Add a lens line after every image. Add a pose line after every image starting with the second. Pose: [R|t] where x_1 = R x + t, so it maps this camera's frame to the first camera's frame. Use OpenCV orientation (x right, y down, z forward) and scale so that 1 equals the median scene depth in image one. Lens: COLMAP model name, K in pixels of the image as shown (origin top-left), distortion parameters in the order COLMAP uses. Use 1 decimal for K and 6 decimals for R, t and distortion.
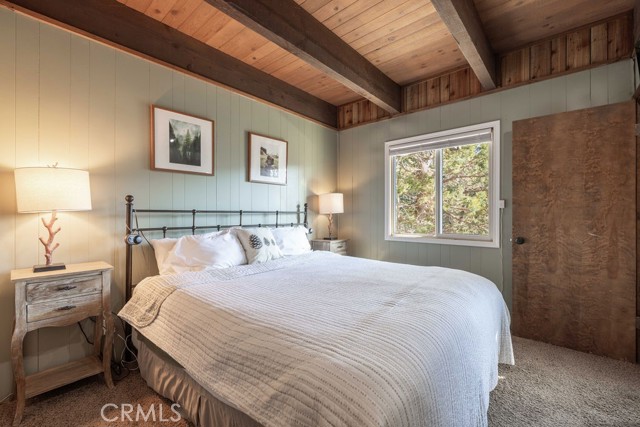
lens RADIAL K [[274.3, 0, 319.9], [0, 274.3, 212.1], [0, 0, 1]] dist [0.004198, -0.000027]
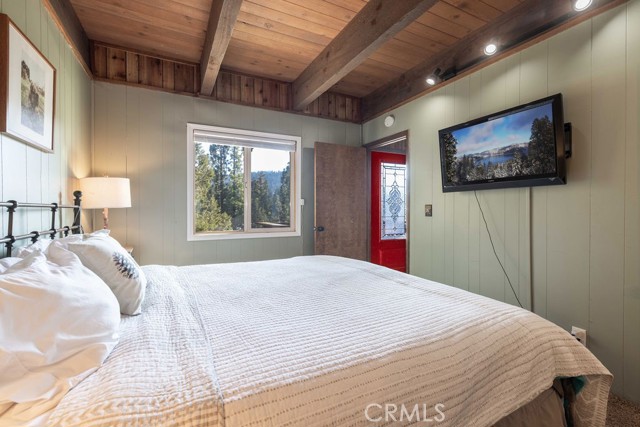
lens RADIAL K [[274.3, 0, 307.6], [0, 274.3, 210.5], [0, 0, 1]] dist [0.004198, -0.000027]
pose [[0.395978, -0.002704, 0.918256, -0.520559], [-0.007939, 0.999948, 0.006368, 0.002455], [-0.918226, -0.009812, 0.395936, 0.457662]]
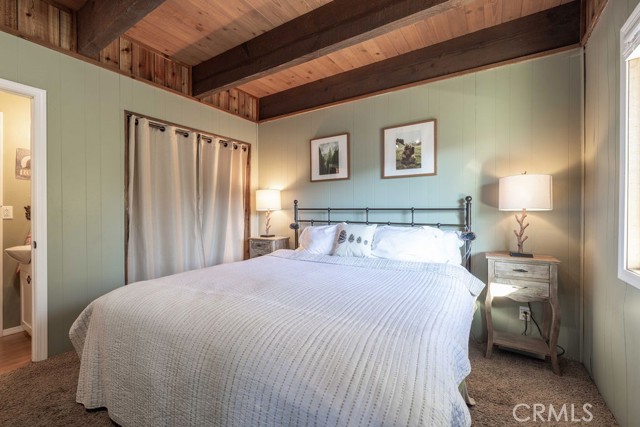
lens RADIAL K [[274.3, 0, 321.5], [0, 274.3, 210.4], [0, 0, 1]] dist [0.004198, -0.000027]
pose [[0.152565, 0.000485, -0.988293, 0.777602], [0.006201, 0.999980, 0.001448, 0.001017], [0.988274, -0.006349, 0.152559, 0.710872]]
